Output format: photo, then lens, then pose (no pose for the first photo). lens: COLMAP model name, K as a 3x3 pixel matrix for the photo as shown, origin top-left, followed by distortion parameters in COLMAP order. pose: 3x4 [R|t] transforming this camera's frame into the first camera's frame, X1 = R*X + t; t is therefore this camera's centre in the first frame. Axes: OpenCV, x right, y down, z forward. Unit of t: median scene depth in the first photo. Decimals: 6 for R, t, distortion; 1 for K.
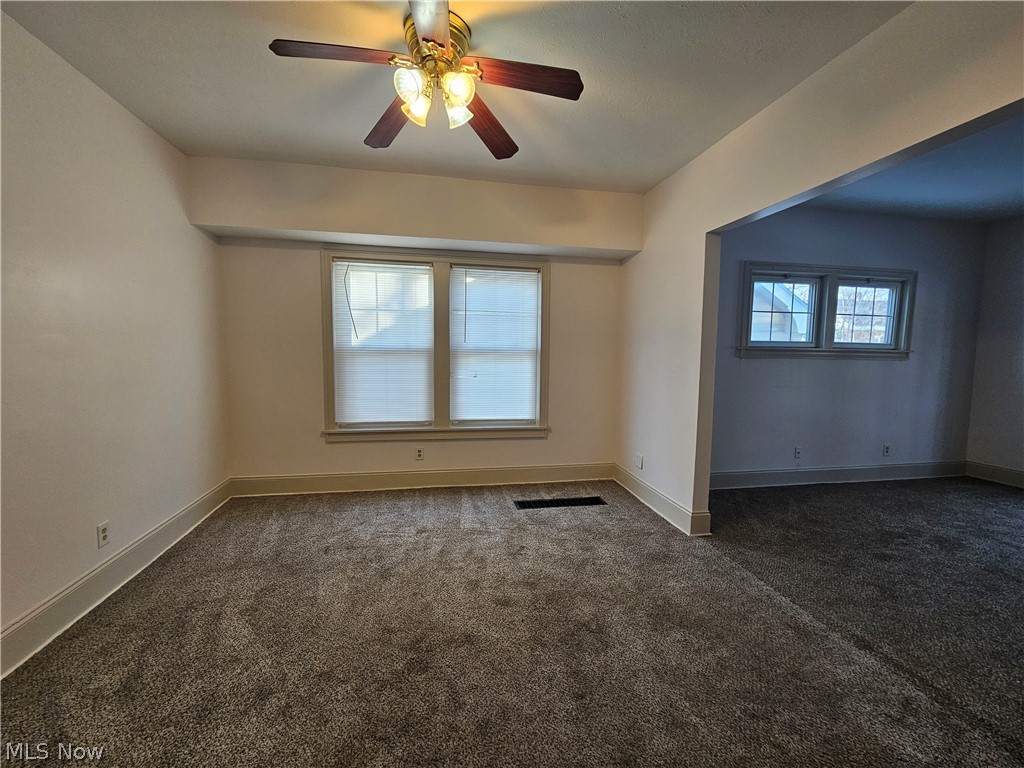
lens RADIAL K [[424.6, 0, 510.2], [0, 424.6, 387.2], [0, 0, 1]] dist [-0.000152, 0.002040]
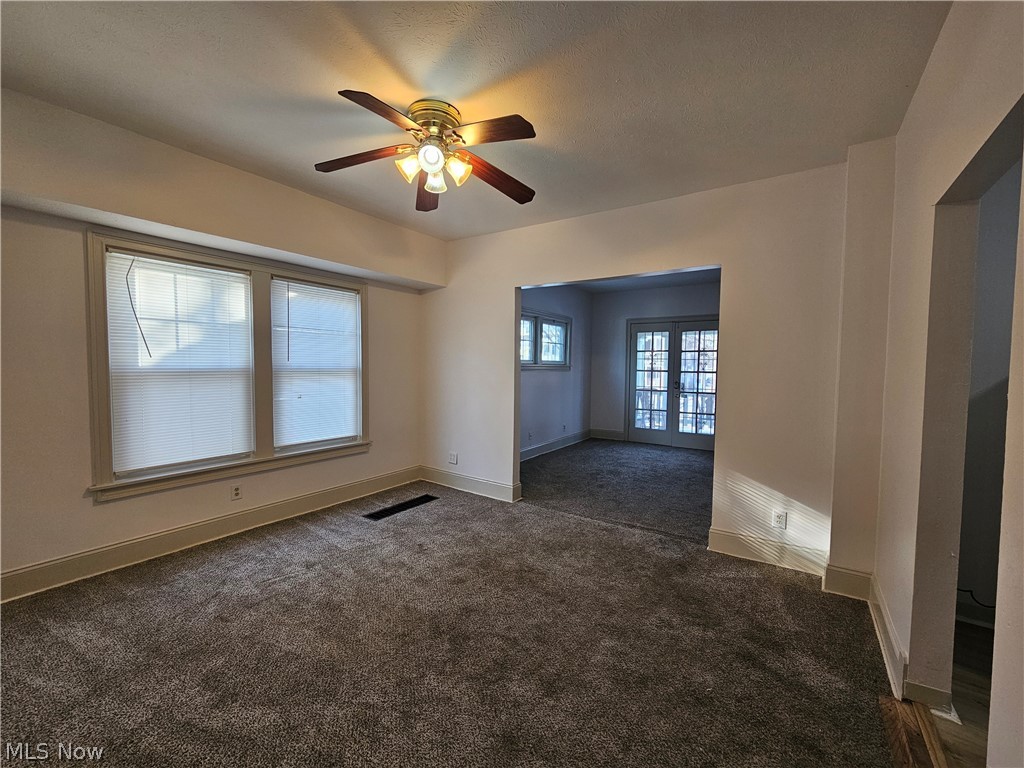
lens RADIAL K [[424.6, 0, 509.3], [0, 424.6, 388.3], [0, 0, 1]] dist [-0.000152, 0.002040]
pose [[0.710002, -0.046339, 0.702673, -0.435268], [0.058092, 0.998286, 0.007136, -0.026332], [-0.701799, 0.035753, 0.711477, 0.006858]]
